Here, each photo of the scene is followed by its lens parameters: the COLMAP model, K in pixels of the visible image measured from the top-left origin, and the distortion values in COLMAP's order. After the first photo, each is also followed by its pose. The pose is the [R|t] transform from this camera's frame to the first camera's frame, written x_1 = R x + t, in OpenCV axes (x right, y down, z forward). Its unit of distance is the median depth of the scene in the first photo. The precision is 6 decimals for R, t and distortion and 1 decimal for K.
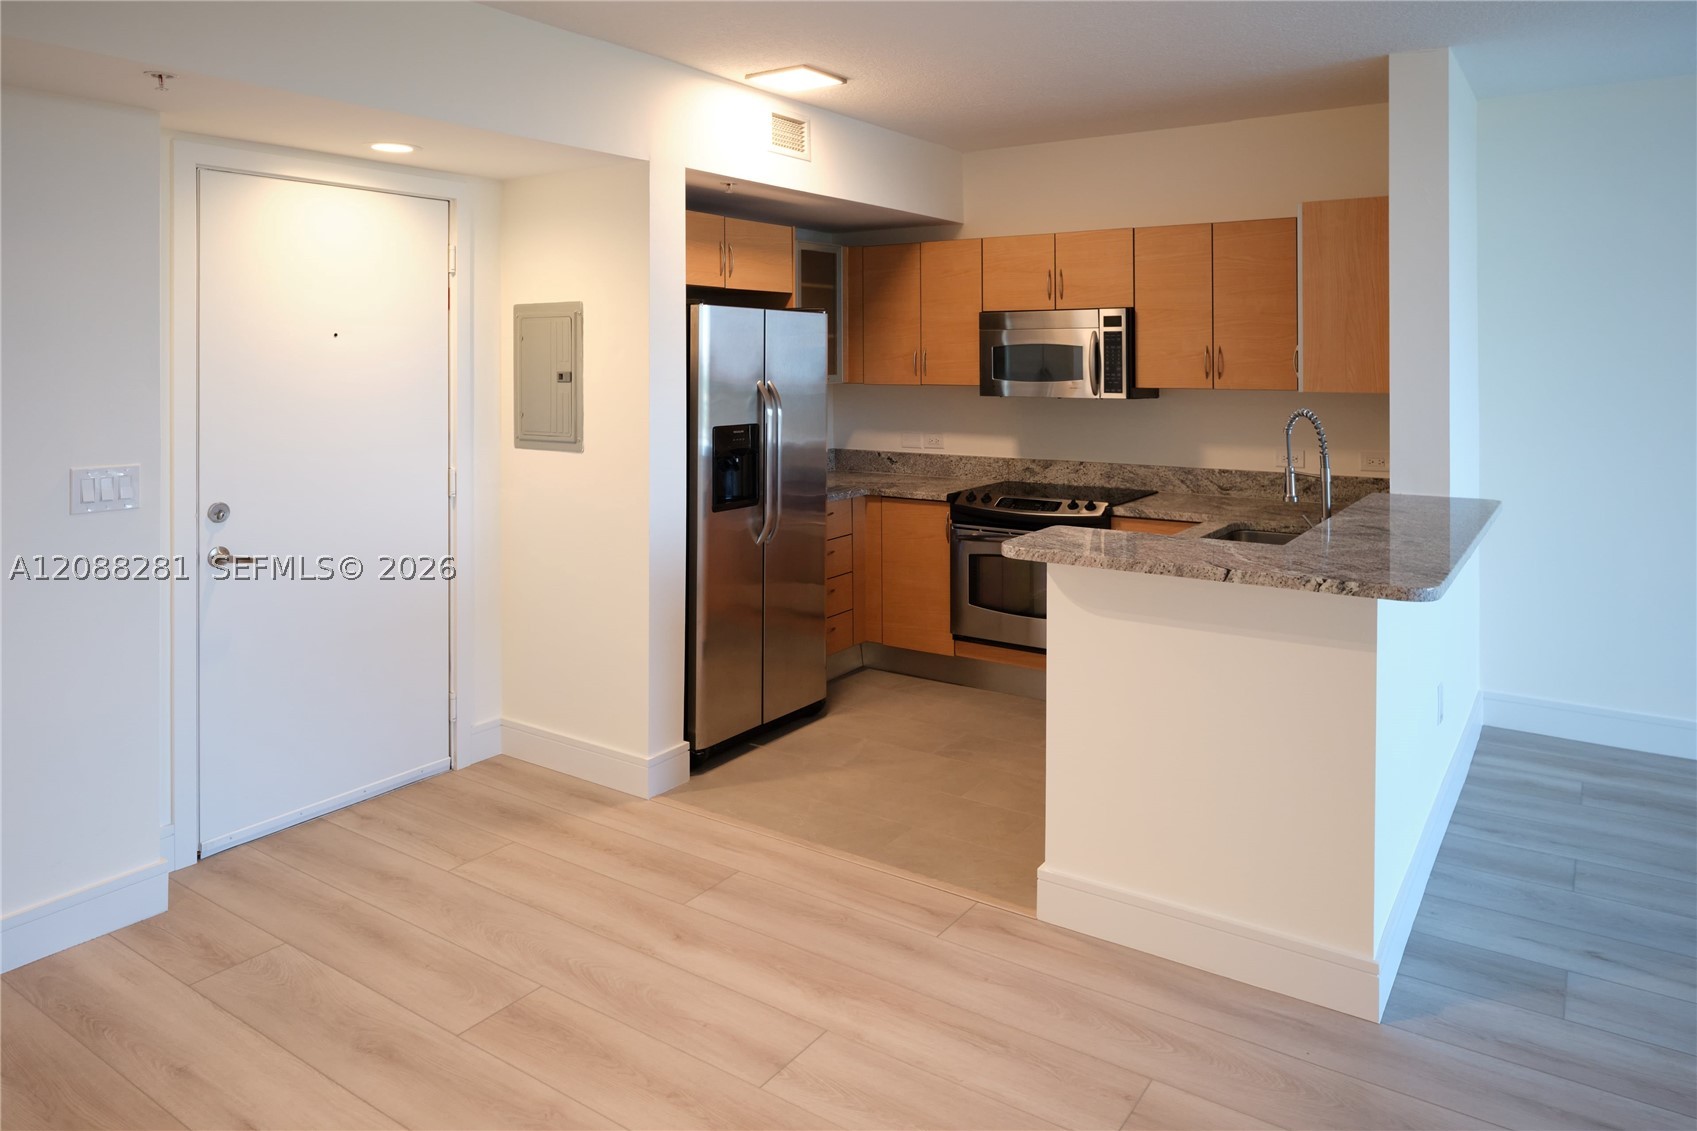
lens RADIAL K [[1117.3, 0, 848.8], [0, 1117.3, 356.1], [0, 0, 1]] dist [-0.002157, -0.000964]
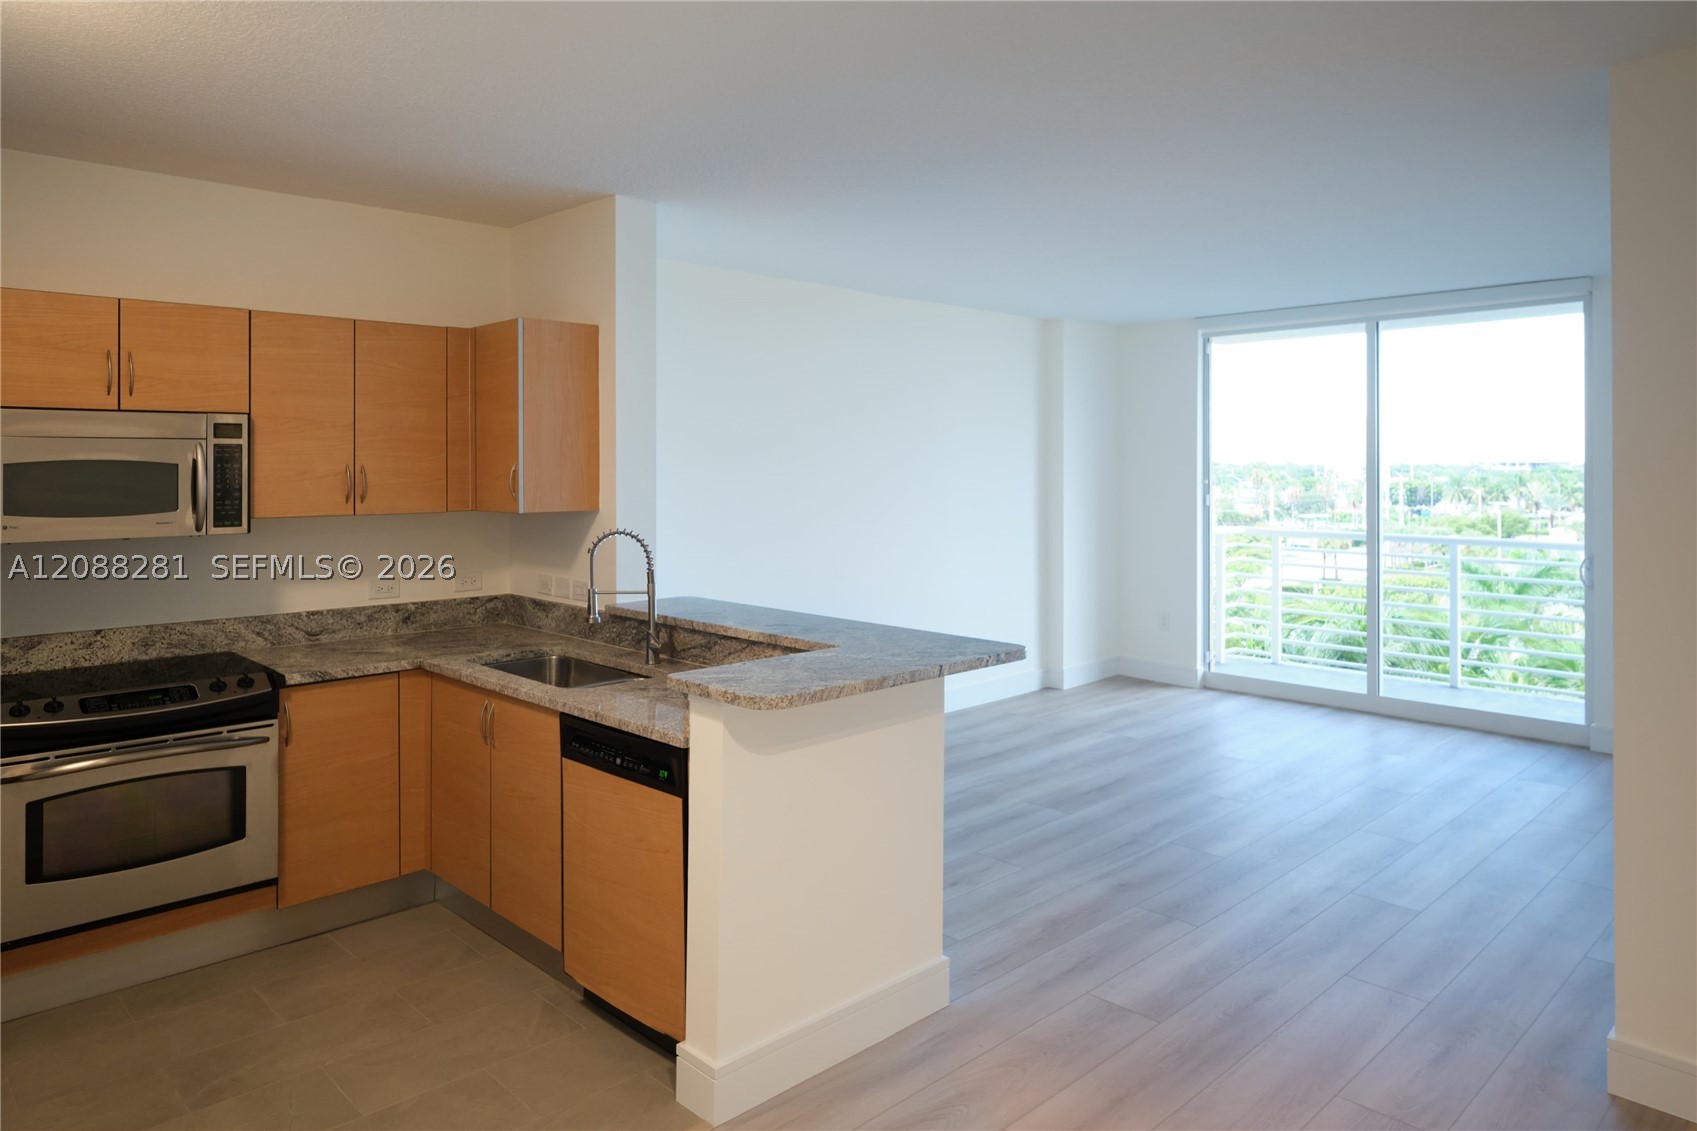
lens RADIAL K [[1100.2, 0, 850.0], [0, 1100.2, 464.0], [0, 0, 1]] dist [-0.002380, -0.000146]
pose [[0.199103, 0.003281, 0.979973, -0.400374], [0.001893, 0.999991, -0.003733, -0.005300], [-0.979977, 0.002598, 0.199095, 0.446698]]
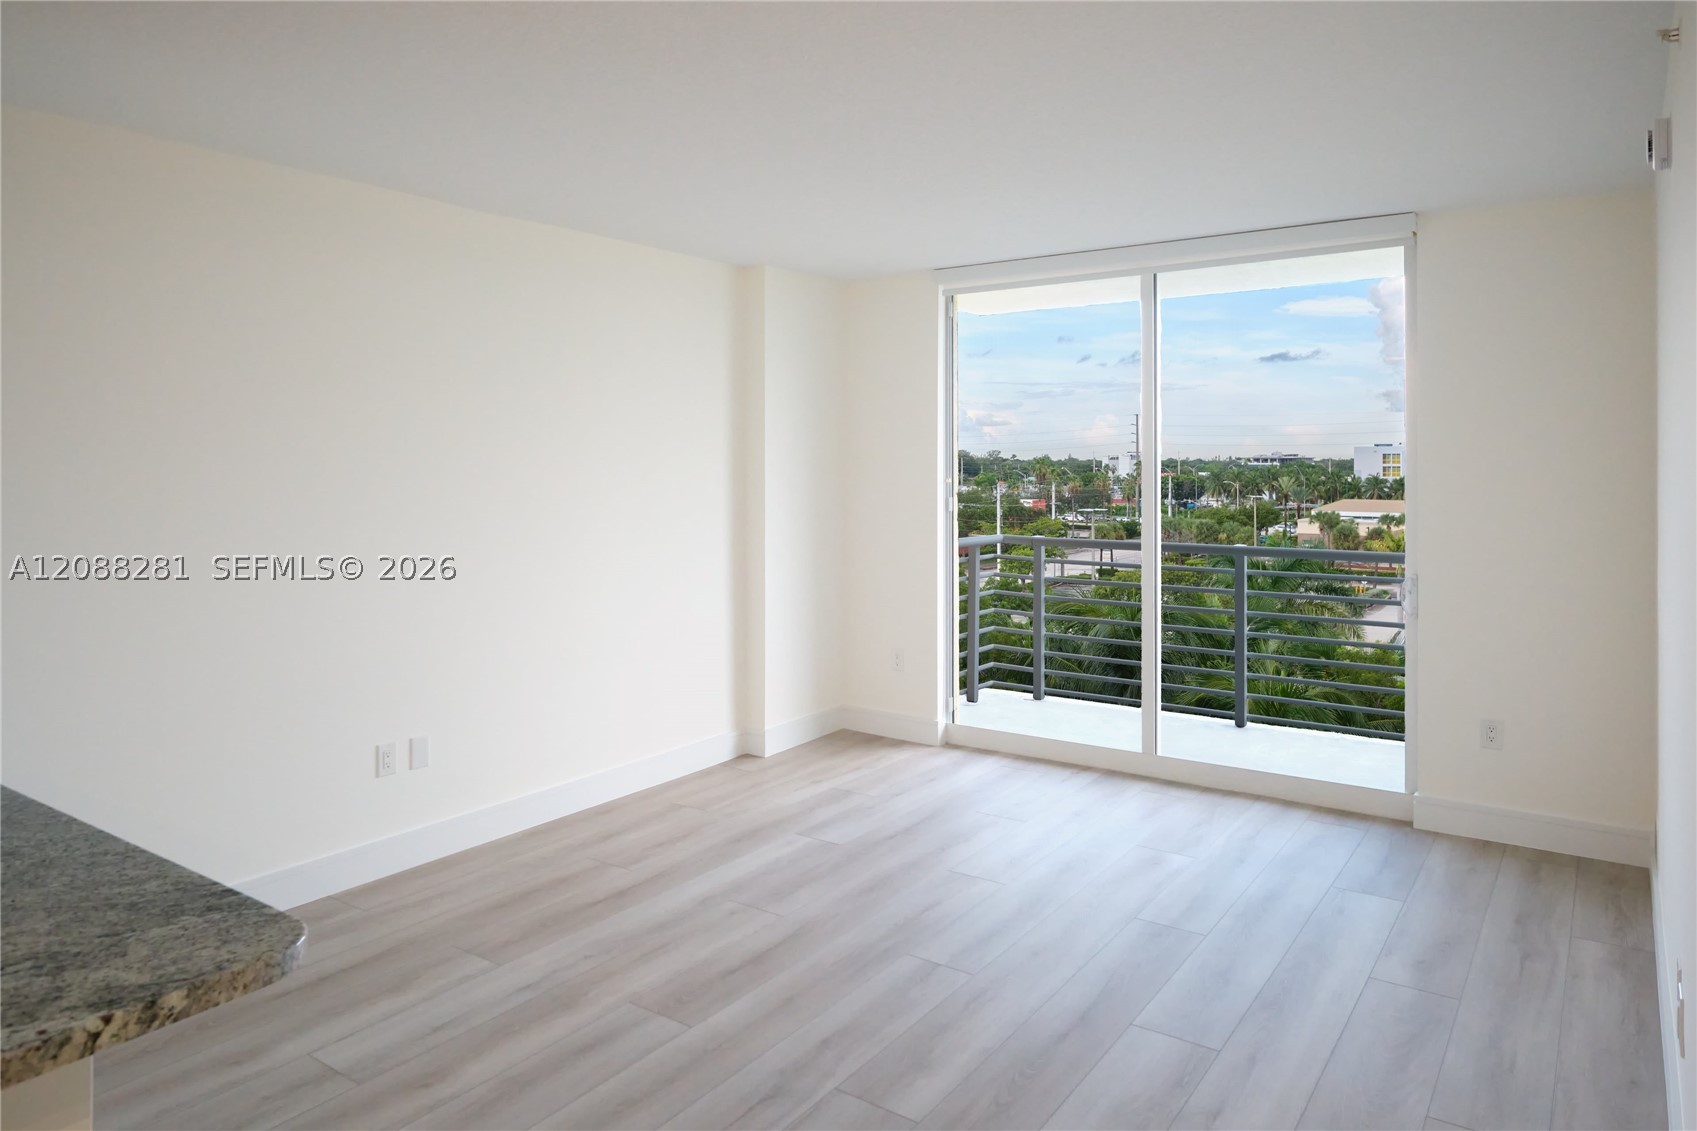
lens RADIAL K [[1100.2, 0, 850.0], [0, 1100.2, 464.0], [0, 0, 1]] dist [-0.002380, -0.000146]
pose [[0.018334, -0.000151, 0.999832, 0.008098], [0.003506, 0.999994, 0.000086, -0.003909], [-0.999826, 0.003504, 0.018335, 0.349866]]
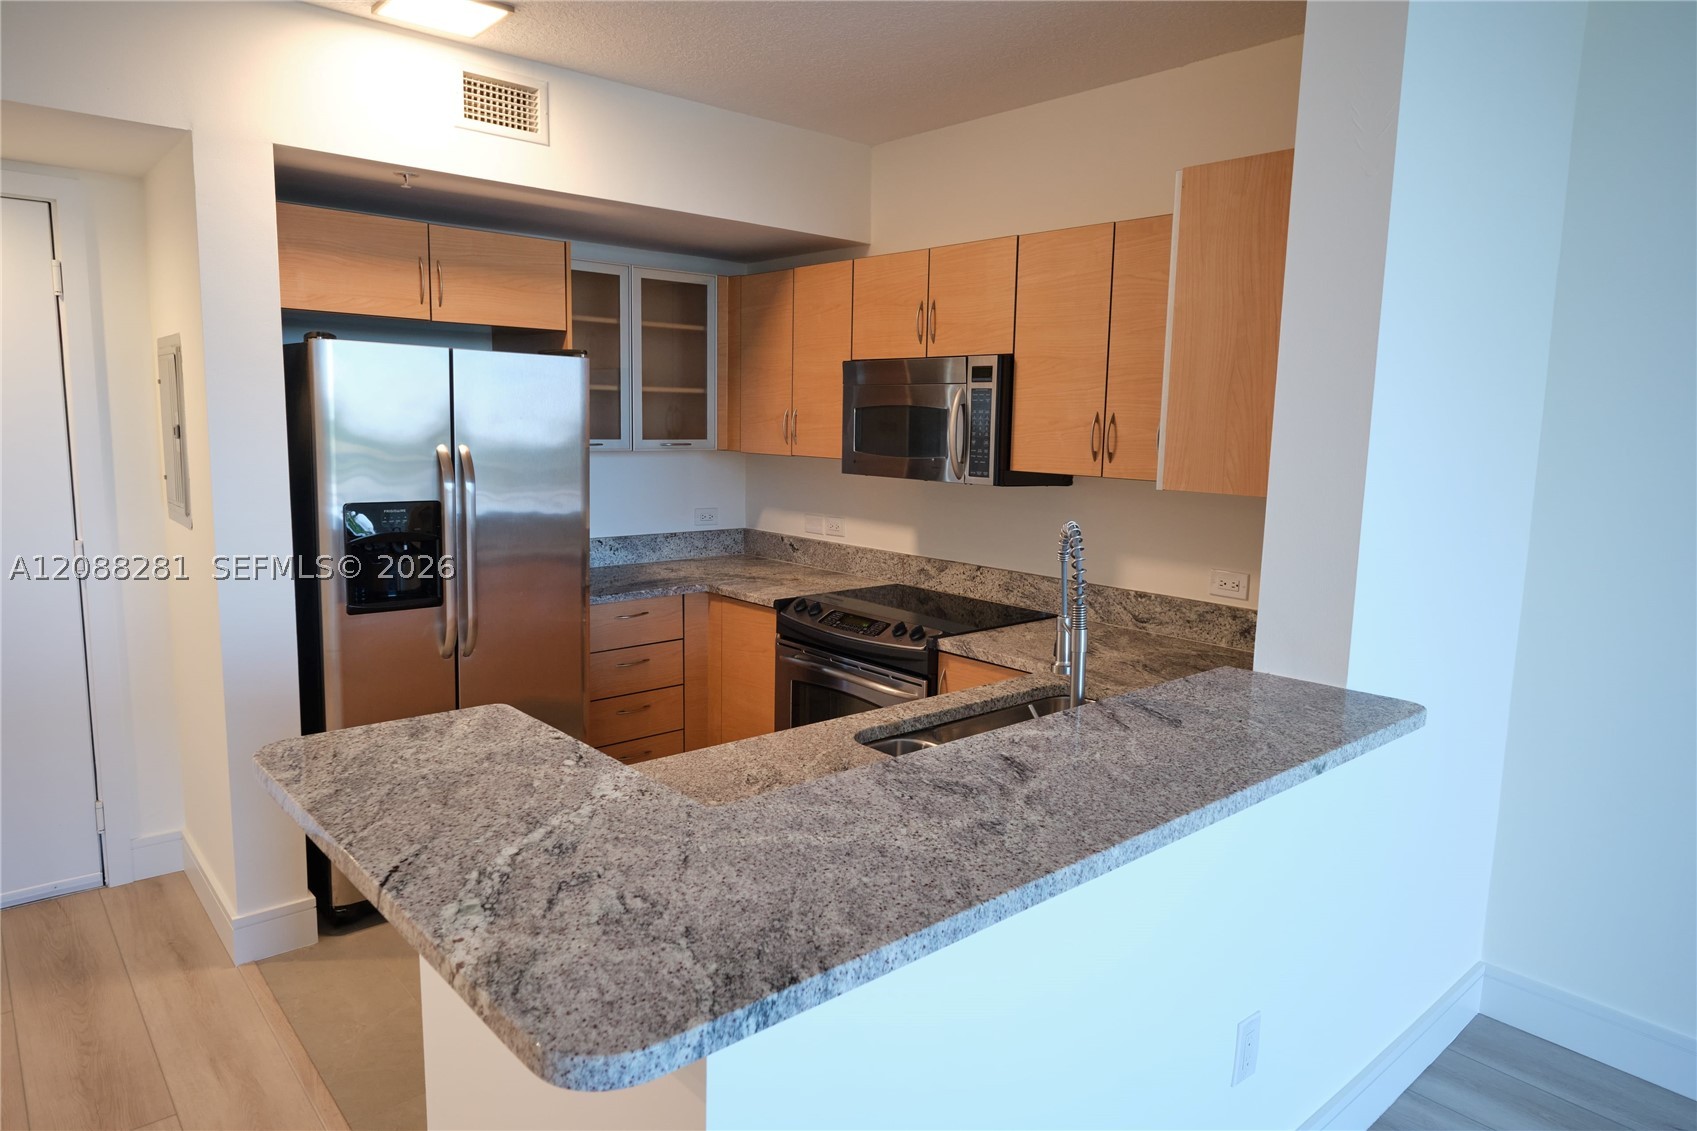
lens RADIAL K [[1046.1, 0, 848.5], [0, 1046.1, 565.5], [0, 0, 1]] dist [-0.001433, 0.000216]
pose [[0.968099, 0.059064, -0.243508, 0.322034], [-0.024703, 0.989584, 0.141818, -0.003381], [0.249348, -0.131278, 0.959475, 0.335169]]
